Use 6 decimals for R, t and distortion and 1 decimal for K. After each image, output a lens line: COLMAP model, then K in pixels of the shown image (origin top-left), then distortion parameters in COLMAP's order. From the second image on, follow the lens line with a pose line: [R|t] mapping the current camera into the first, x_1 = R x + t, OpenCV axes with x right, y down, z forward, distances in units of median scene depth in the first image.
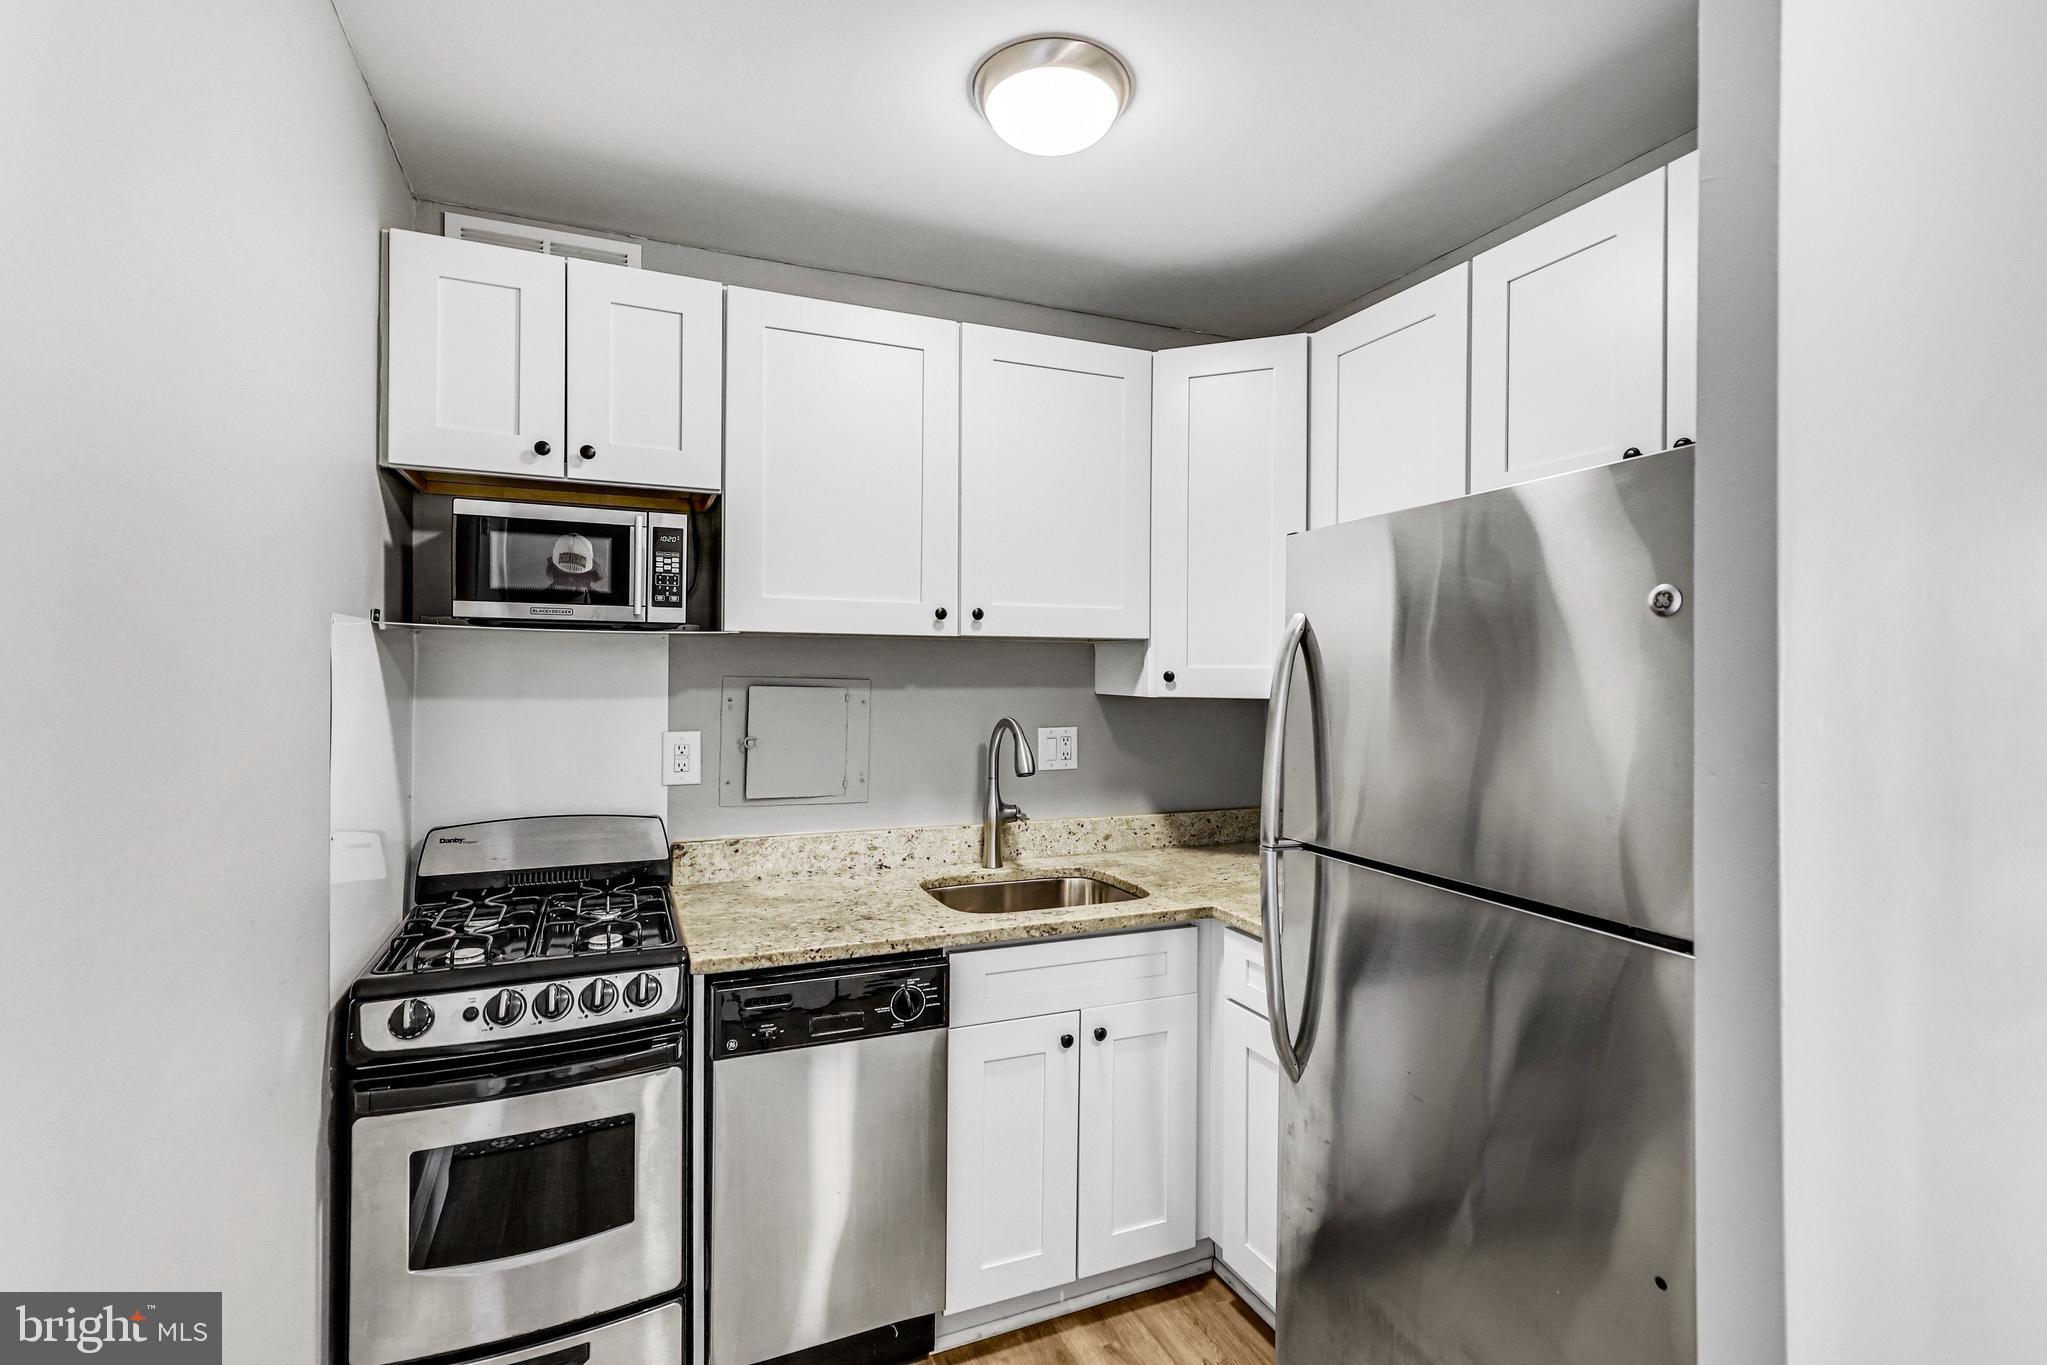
lens RADIAL K [[988.9, 0, 1040.6], [0, 988.9, 675.4], [0, 0, 1]] dist [0.001175, -0.001437]
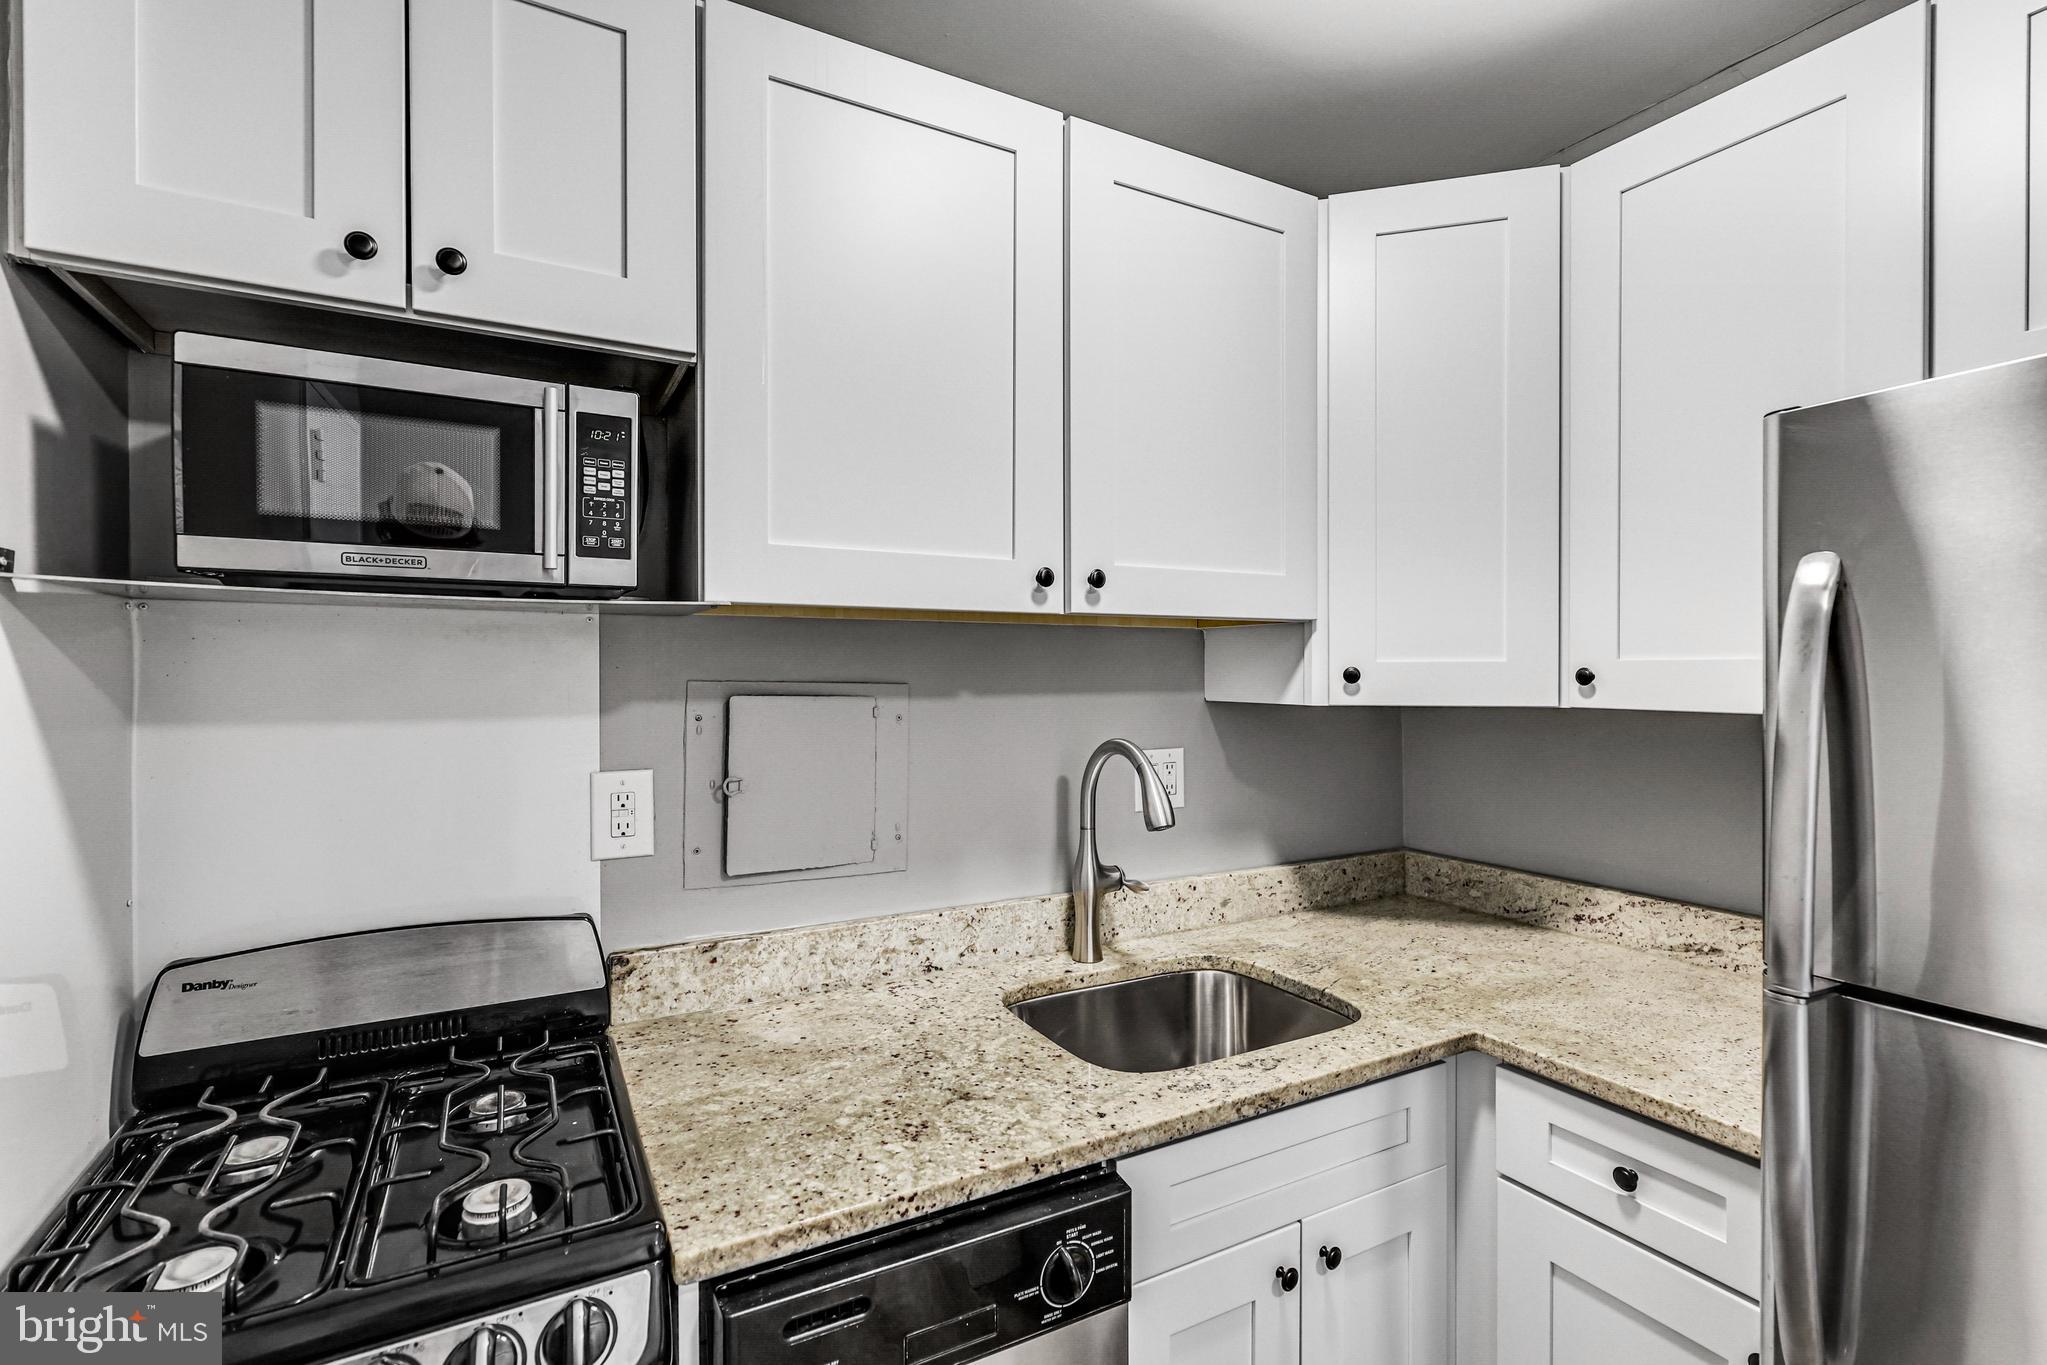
lens RADIAL K [[988.9, 0, 1013.2], [0, 988.9, 683.4], [0, 0, 1]] dist [0.001175, -0.001437]
pose [[0.997818, -0.009286, 0.065375, -0.175284], [0.008932, 0.999944, 0.005711, 0.000993], [-0.065425, -0.005115, 0.997844, 0.406443]]
